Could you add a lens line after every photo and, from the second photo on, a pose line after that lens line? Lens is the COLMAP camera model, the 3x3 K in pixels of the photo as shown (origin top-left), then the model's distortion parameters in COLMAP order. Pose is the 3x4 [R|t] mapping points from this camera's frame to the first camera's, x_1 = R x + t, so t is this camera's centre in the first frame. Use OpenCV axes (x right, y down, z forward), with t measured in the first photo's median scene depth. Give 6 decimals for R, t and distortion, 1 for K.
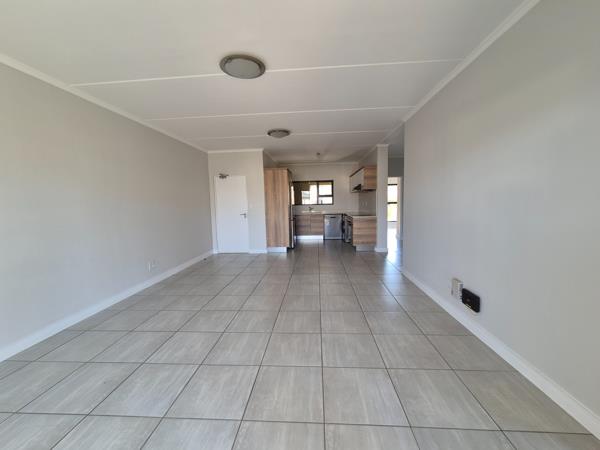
lens RADIAL K [[245.1, 0, 300.2], [0, 245.1, 223.3], [0, 0, 1]] dist [0.001026, -0.000010]
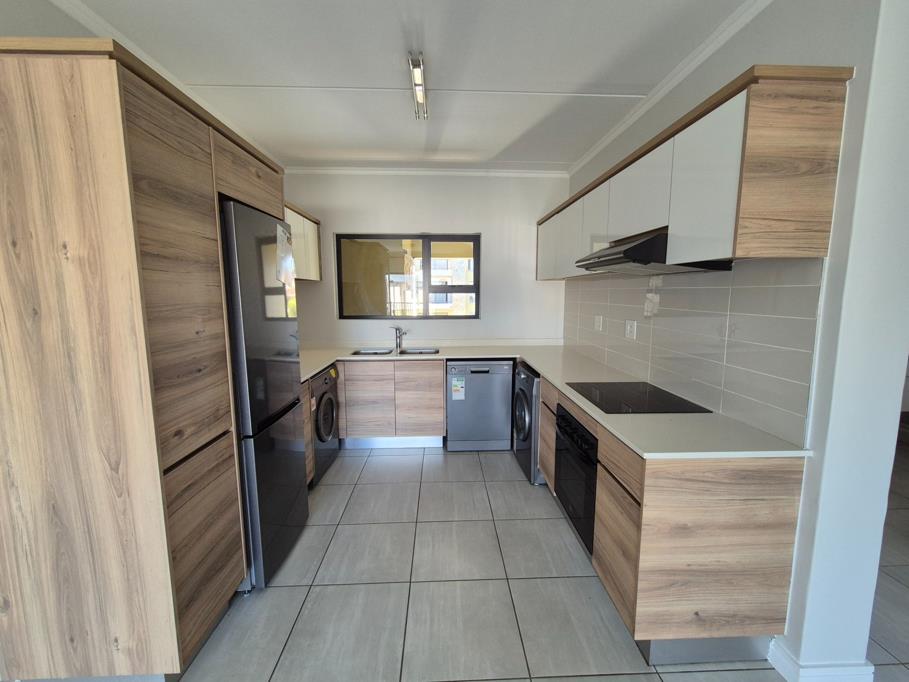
lens RADIAL K [[371.3, 0, 454.8], [0, 371.3, 338.4], [0, 0, 1]] dist [0.001026, -0.000010]
pose [[0.993466, 0.007628, 0.113877, 0.060439], [-0.011335, 0.999425, 0.031945, -0.071500], [-0.113568, -0.033027, 0.992981, 0.594767]]
